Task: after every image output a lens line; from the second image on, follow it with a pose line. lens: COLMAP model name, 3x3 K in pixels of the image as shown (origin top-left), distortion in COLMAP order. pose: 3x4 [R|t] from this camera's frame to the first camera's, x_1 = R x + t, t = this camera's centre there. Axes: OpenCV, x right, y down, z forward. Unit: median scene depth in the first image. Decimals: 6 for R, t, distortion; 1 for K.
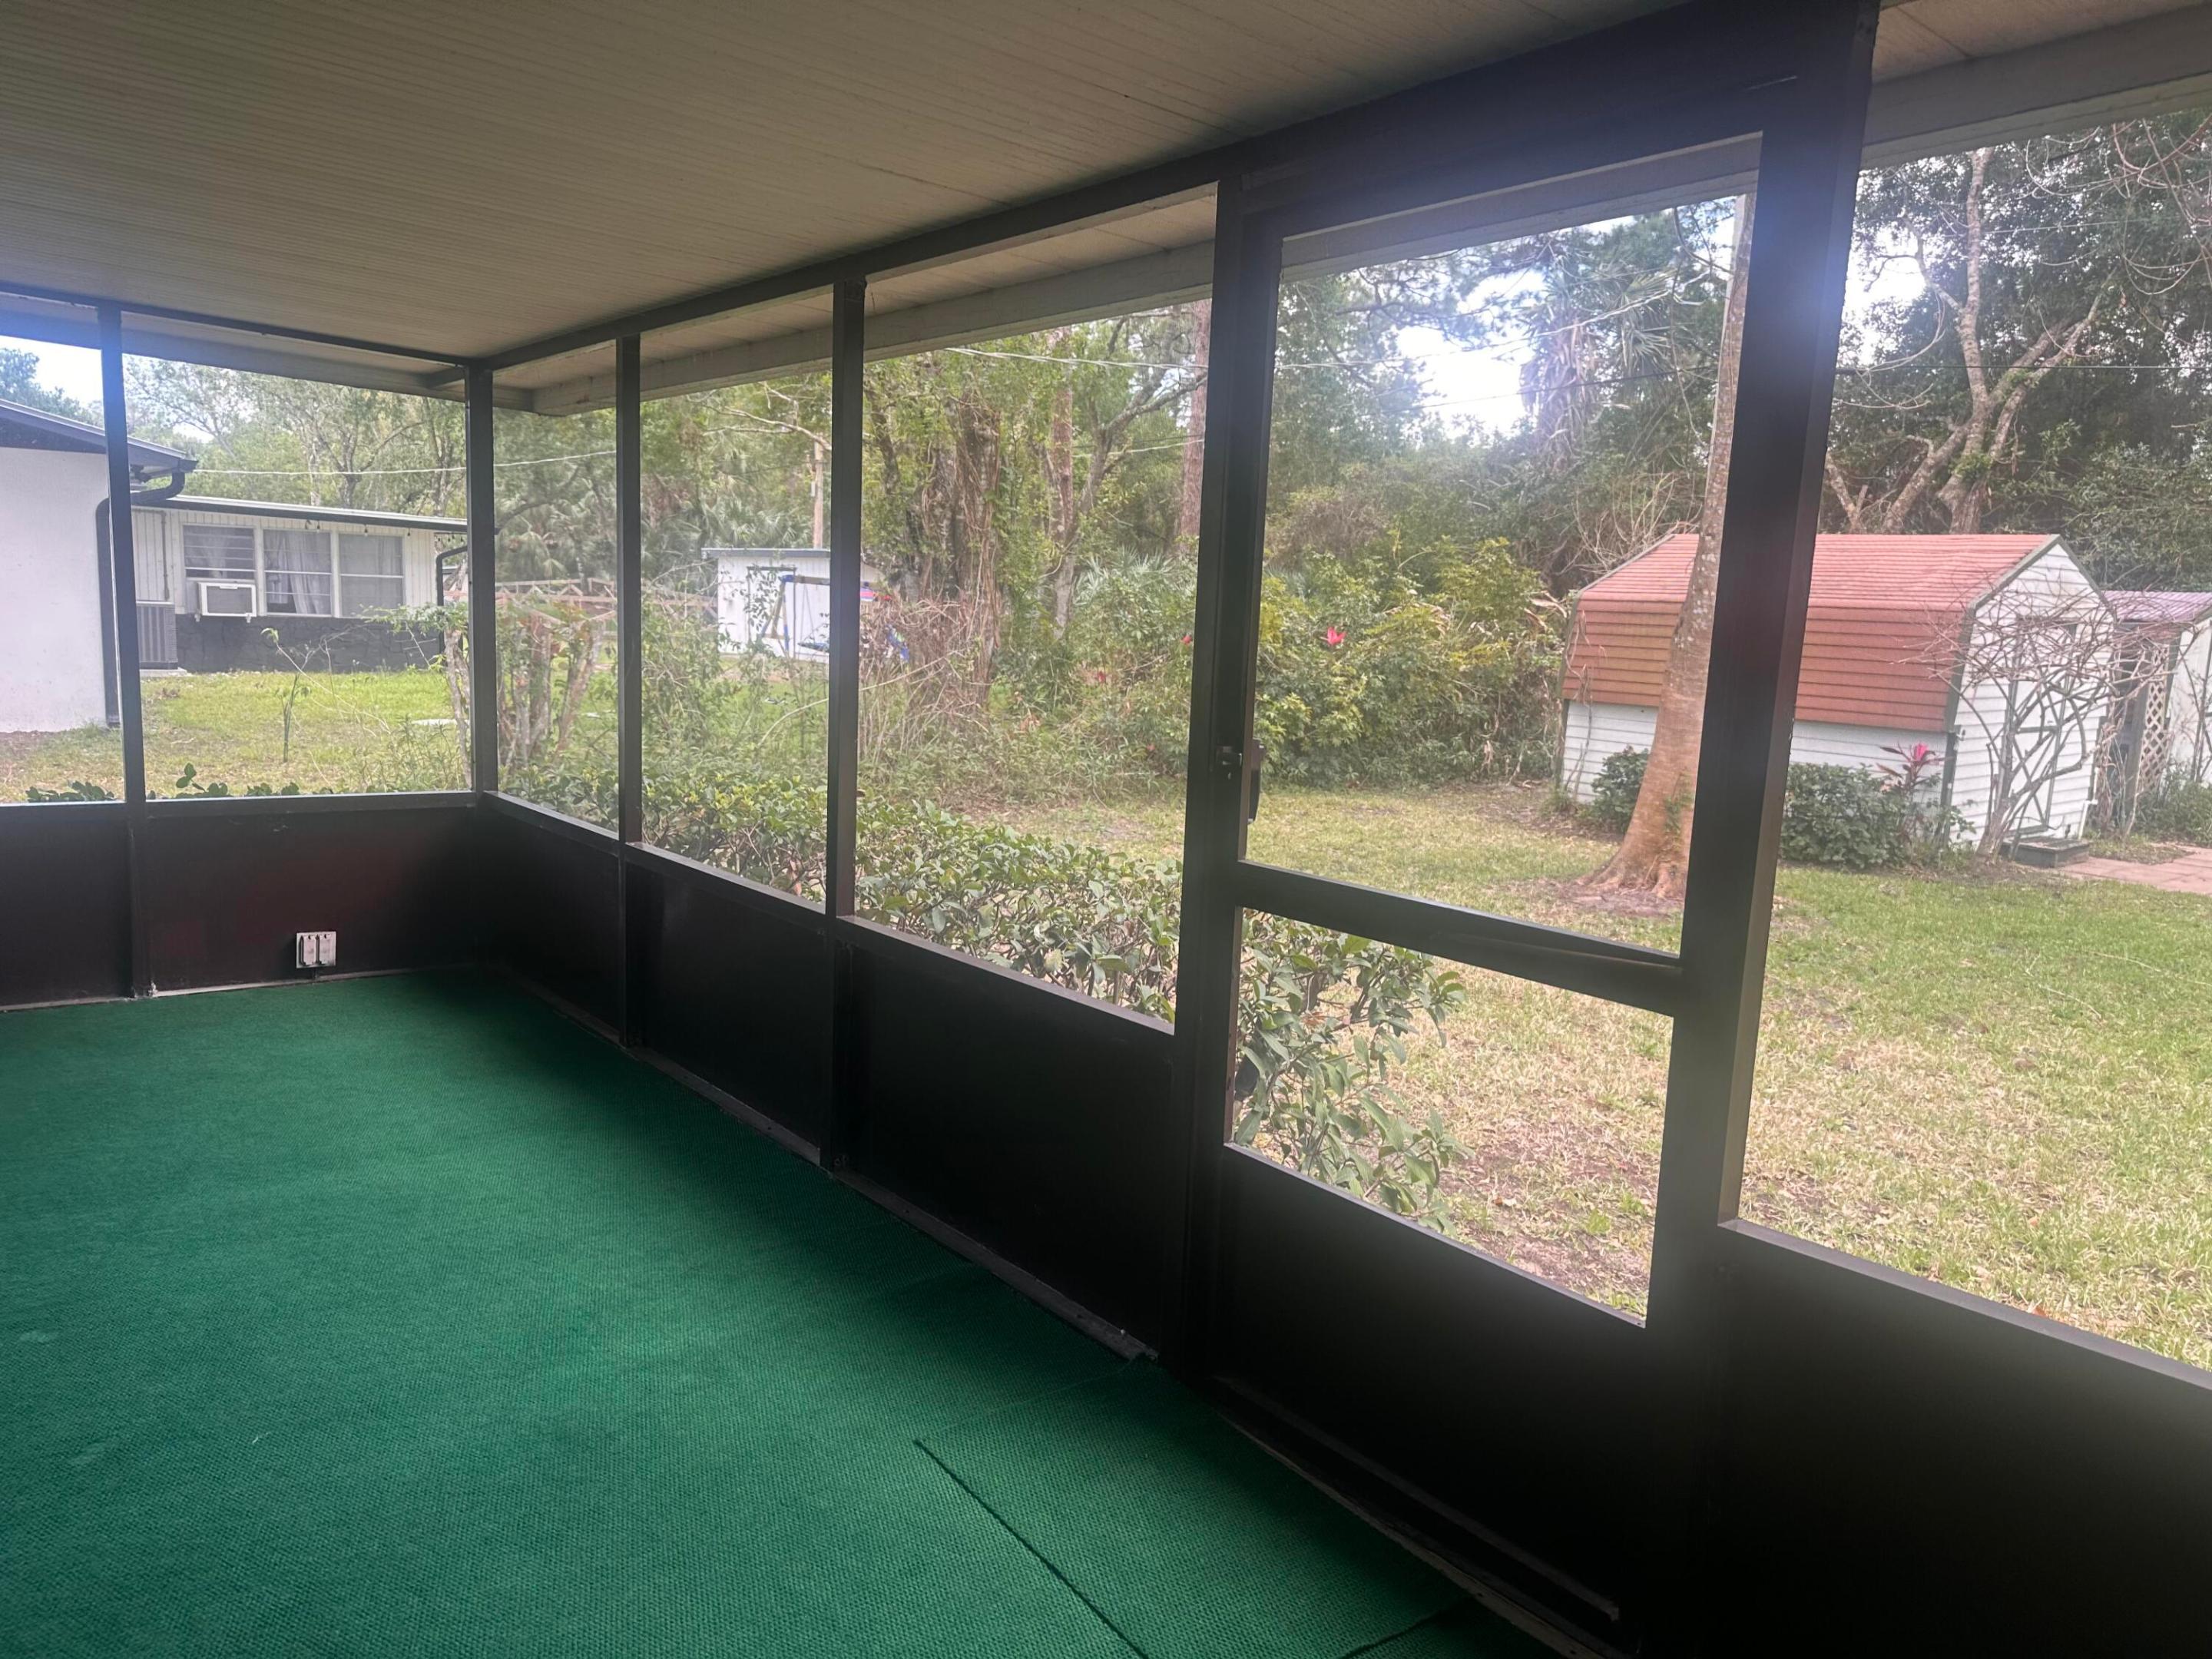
lens RADIAL K [[1536.6, 0, 1106.0], [0, 1536.6, 829.5], [0, 0, 1]] dist [0.115274, -0.148427]
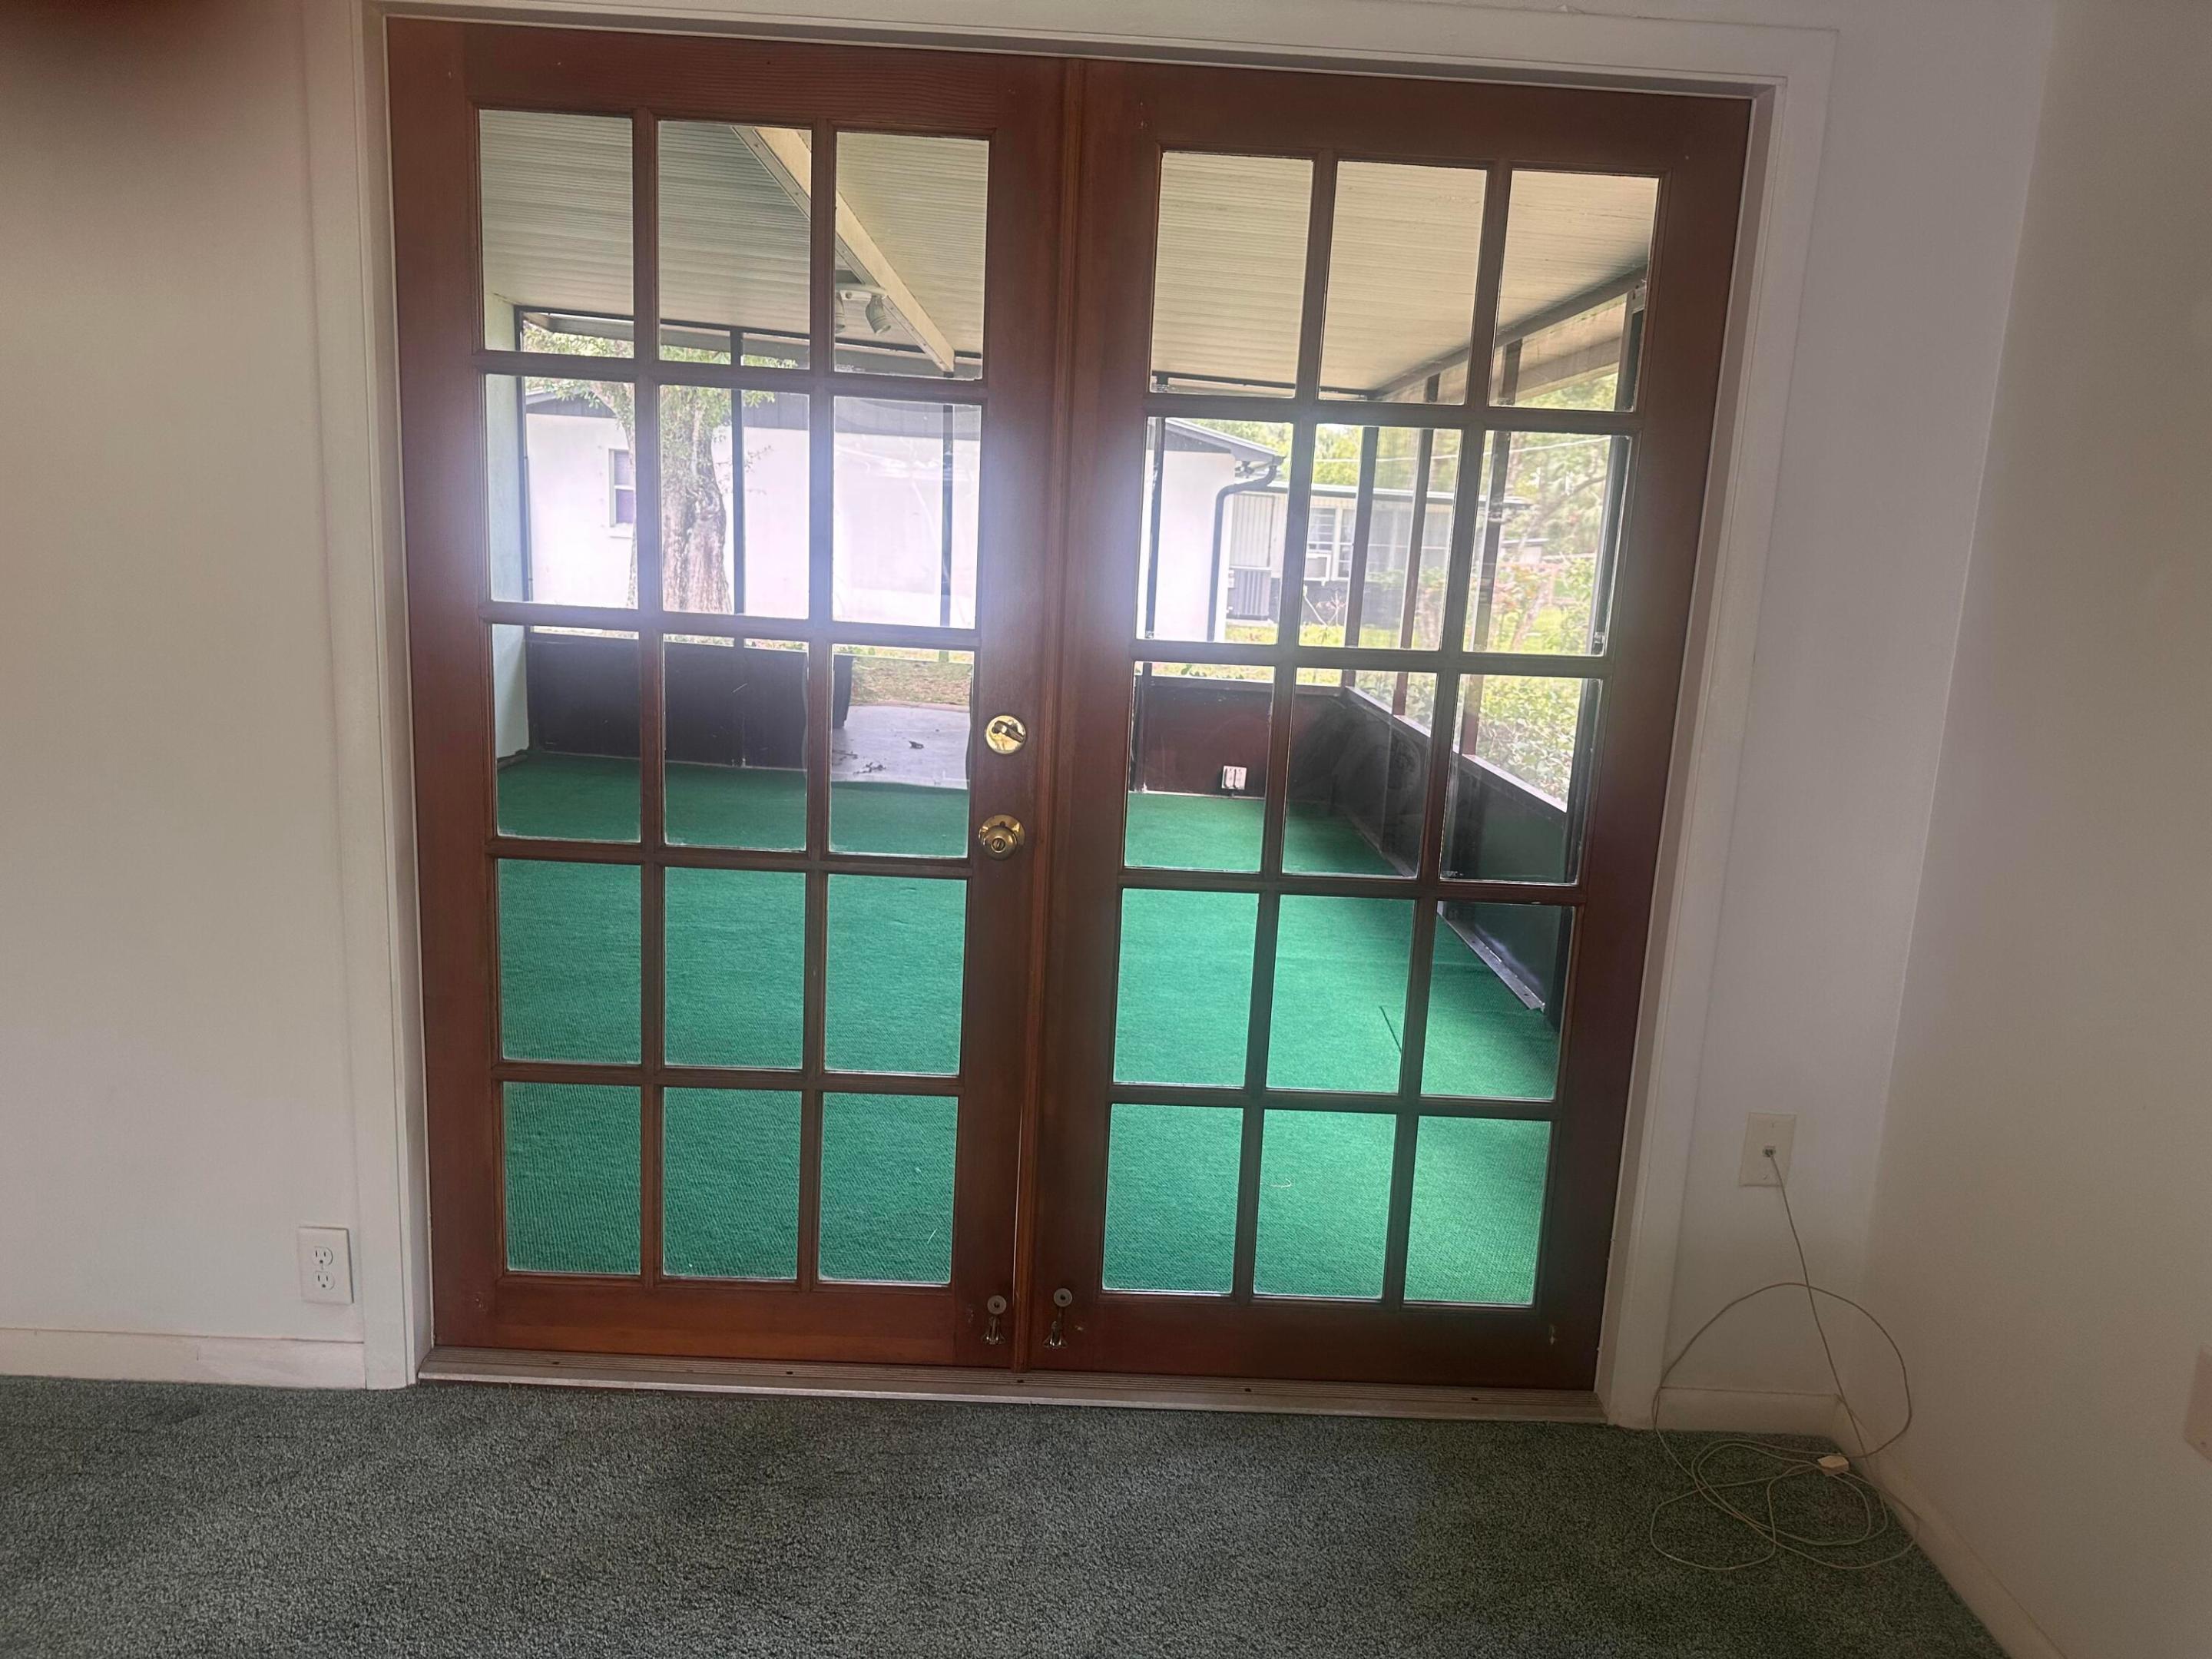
lens RADIAL K [[1536.6, 0, 1106.0], [0, 1536.6, 829.5], [0, 0, 1]] dist [0.115274, -0.148427]
pose [[0.789642, 0.115285, -0.602640, 0.307260], [-0.105161, 0.993085, 0.052184, 0.056235], [0.604488, 0.022168, 0.796306, -0.284234]]
